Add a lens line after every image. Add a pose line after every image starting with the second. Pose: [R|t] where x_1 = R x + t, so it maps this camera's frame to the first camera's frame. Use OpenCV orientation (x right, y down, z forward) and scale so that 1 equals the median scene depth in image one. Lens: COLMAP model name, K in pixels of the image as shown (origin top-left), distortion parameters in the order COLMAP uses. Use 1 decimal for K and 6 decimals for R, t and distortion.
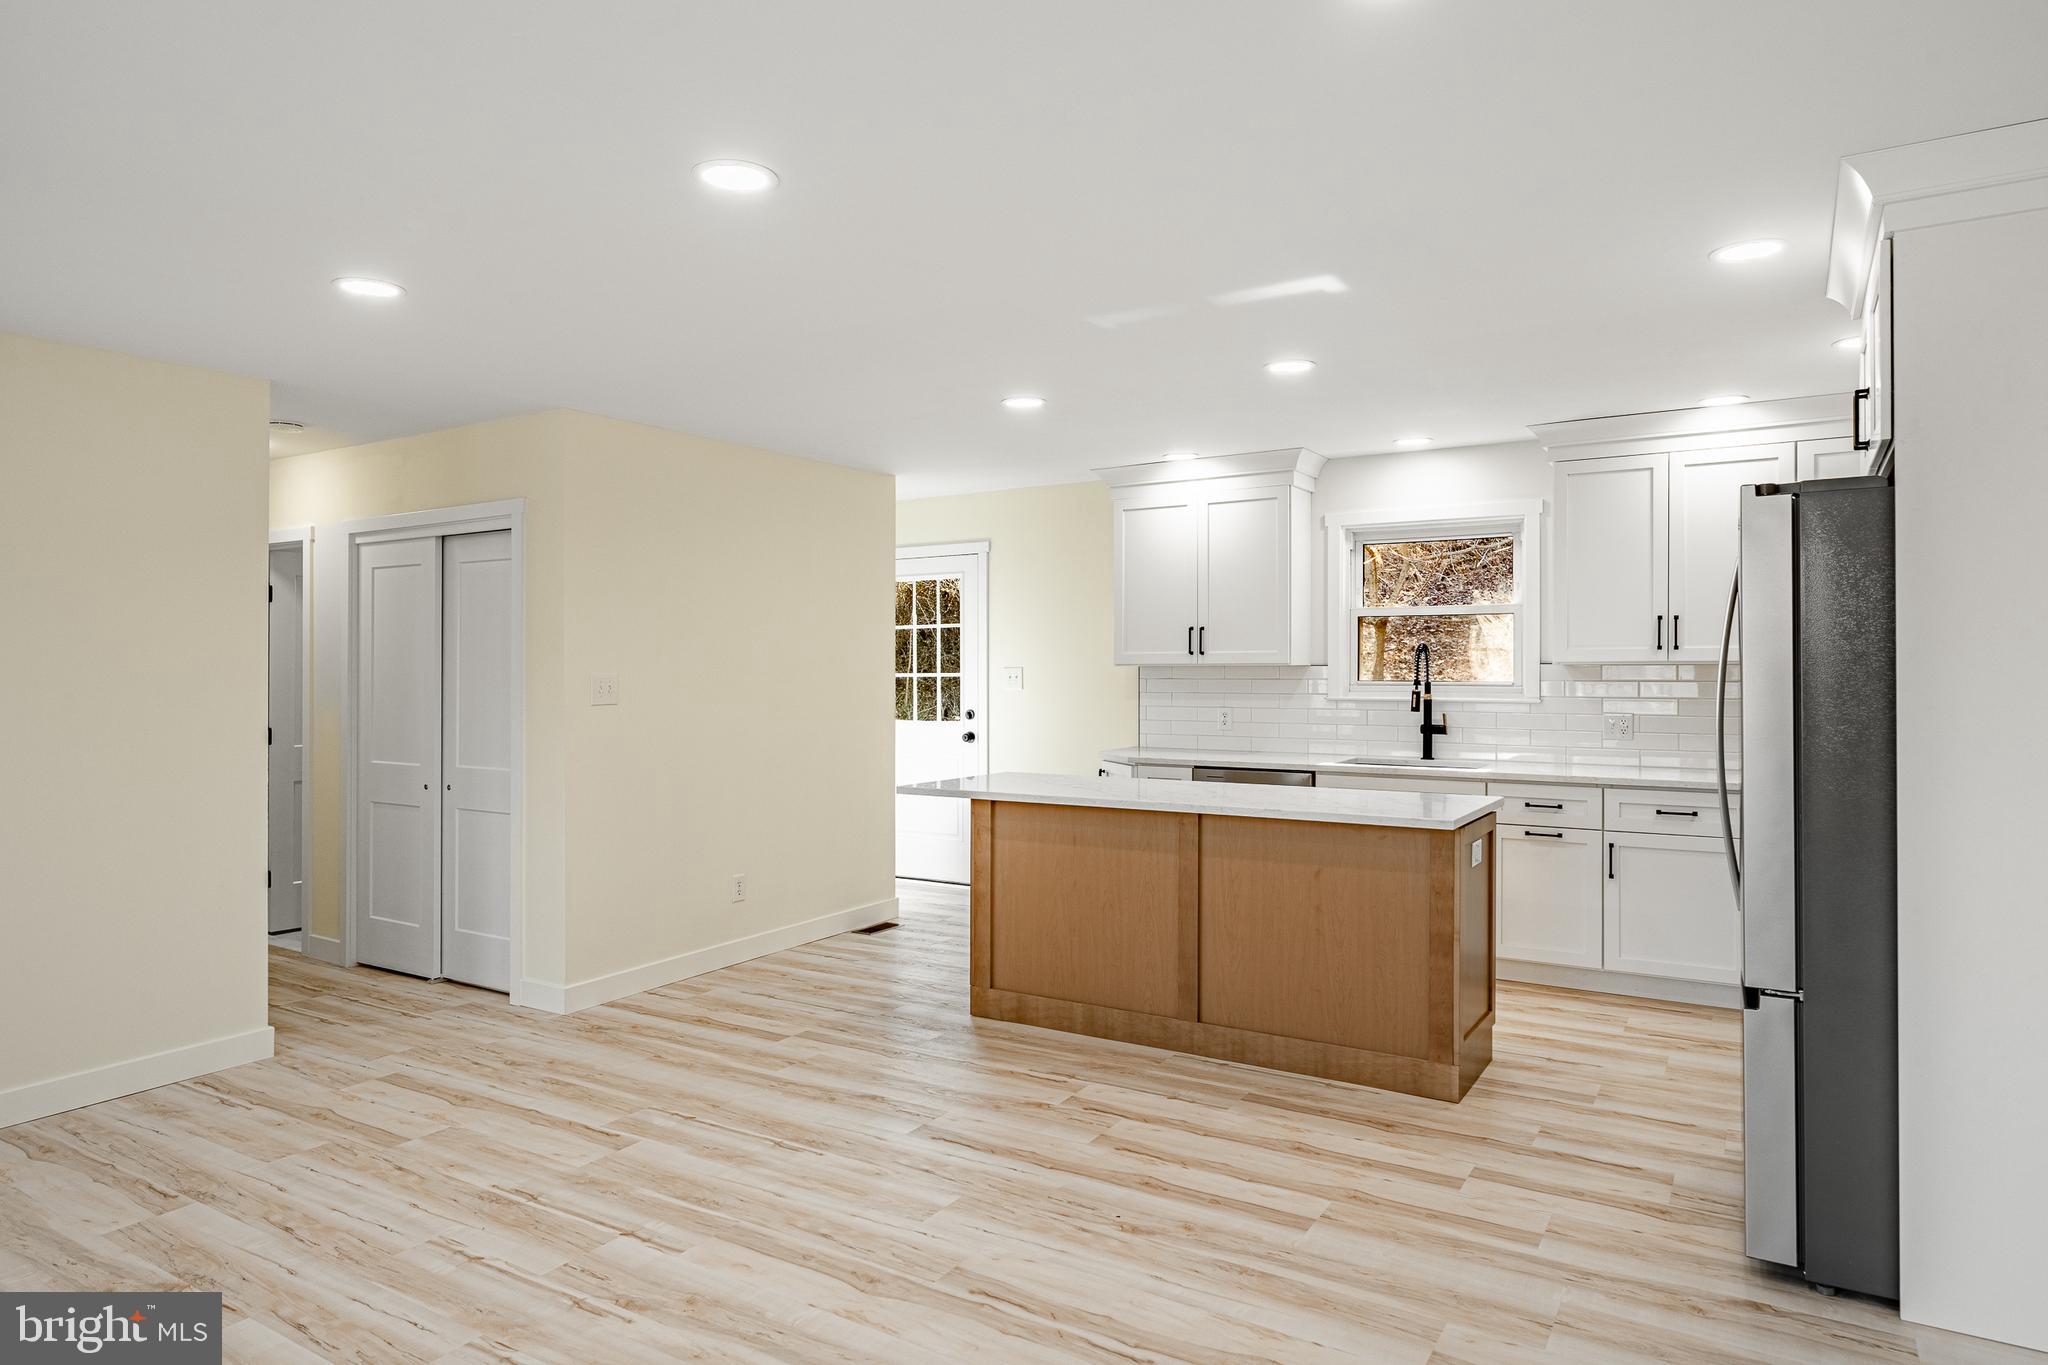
lens RADIAL K [[1201.1, 0, 1039.0], [0, 1201.1, 651.1], [0, 0, 1]] dist [0.006840, 0.001156]
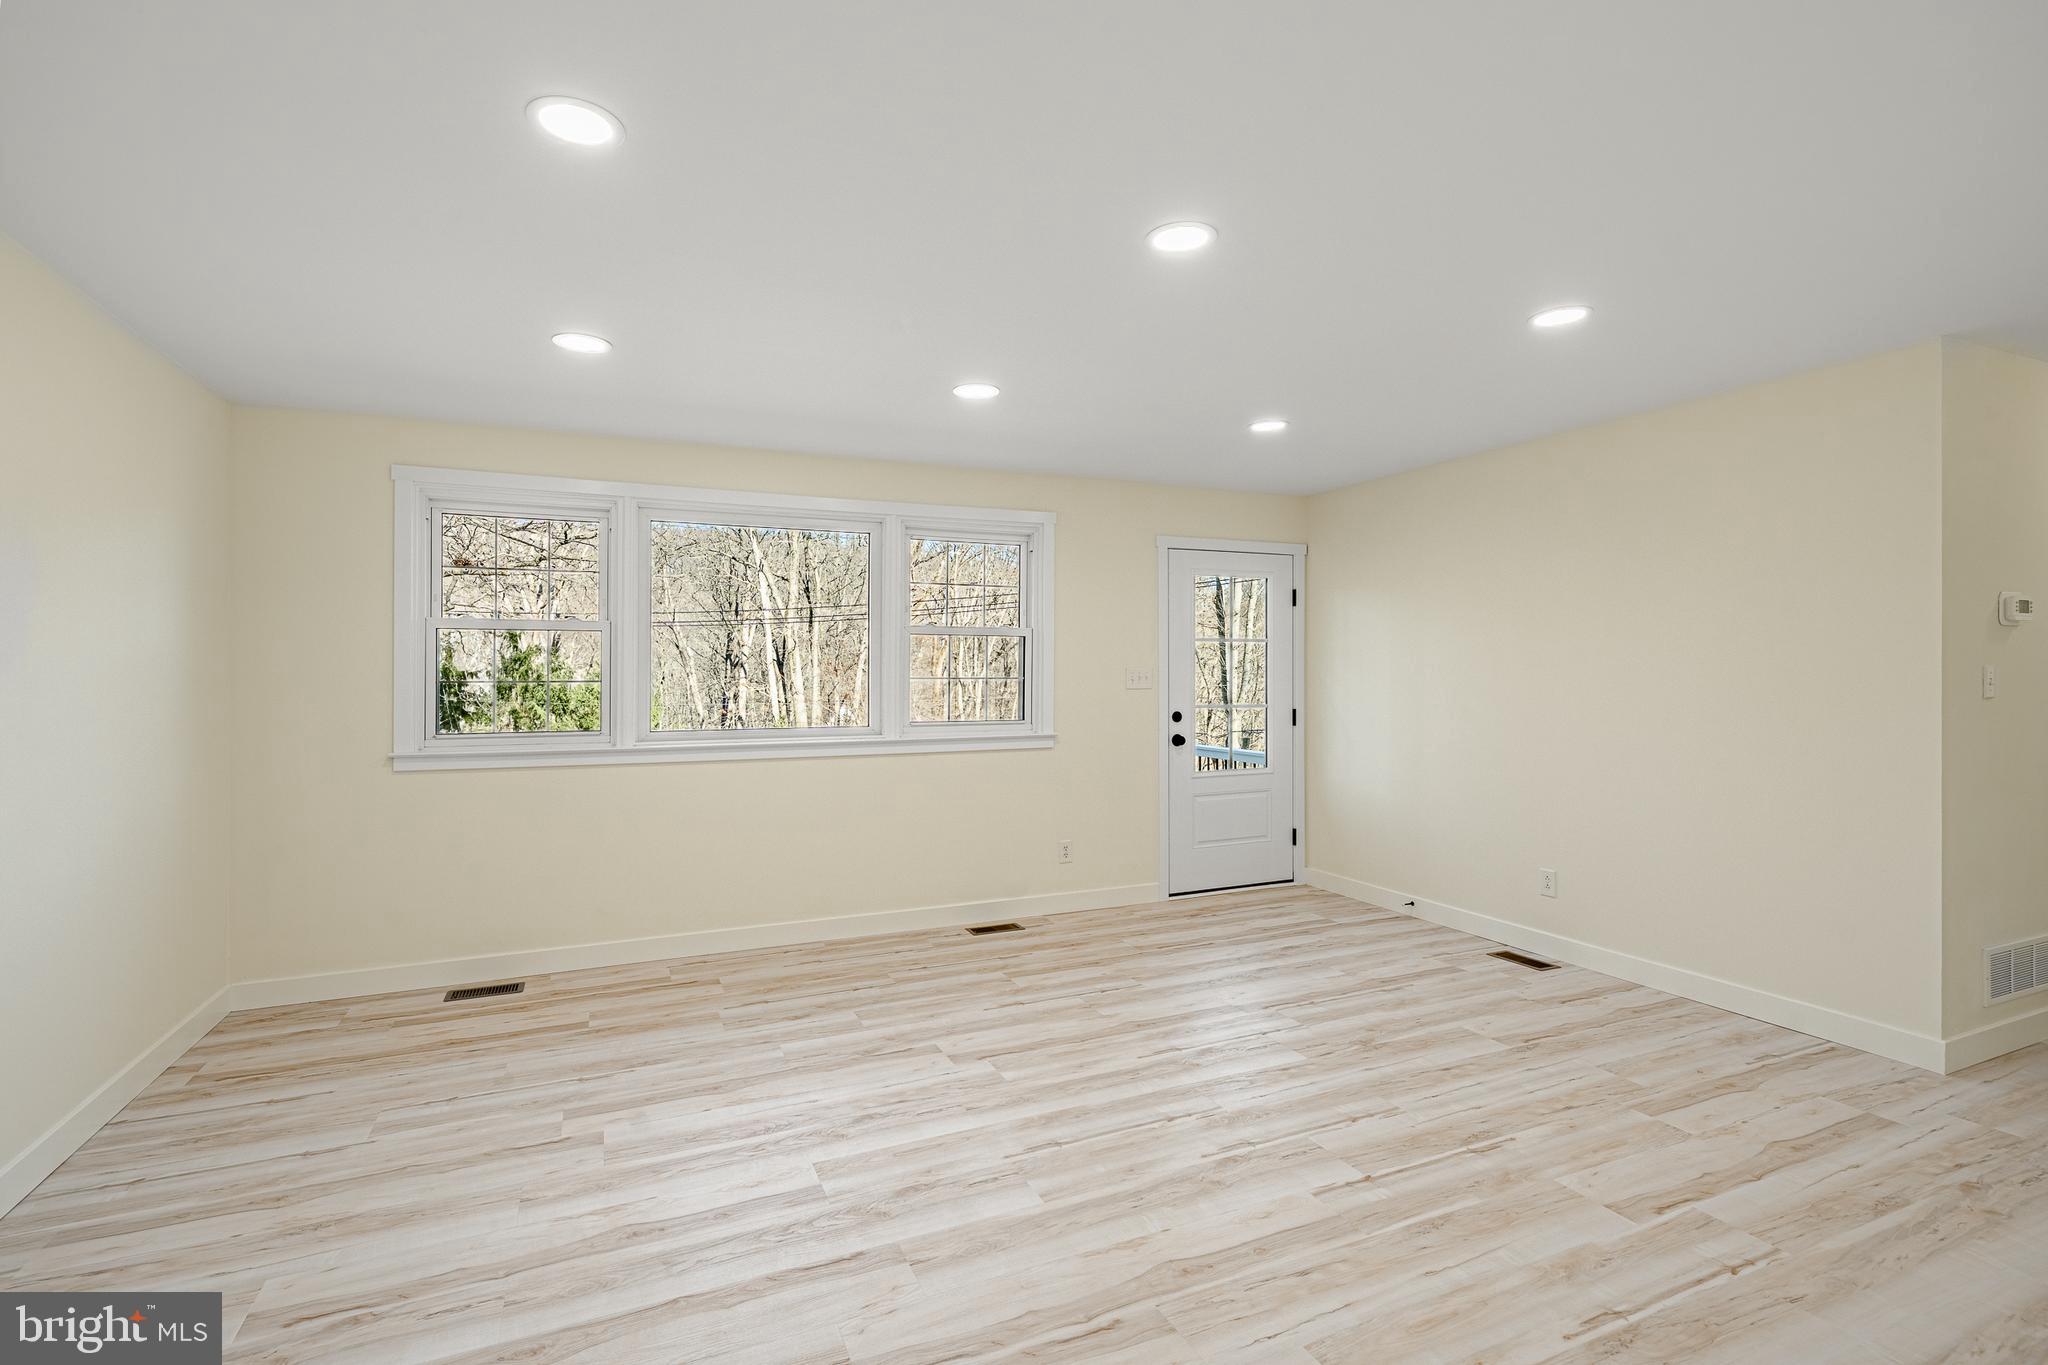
lens RADIAL K [[954.3, 0, 1043.4], [0, 954.3, 675.2], [0, 0, 1]] dist [-0.002404, 0.001473]
pose [[-0.555060, 0.009972, -0.831751, 0.452880], [0.018580, 0.999827, -0.000412, 0.018426], [0.831603, -0.015683, -0.555149, 1.046530]]
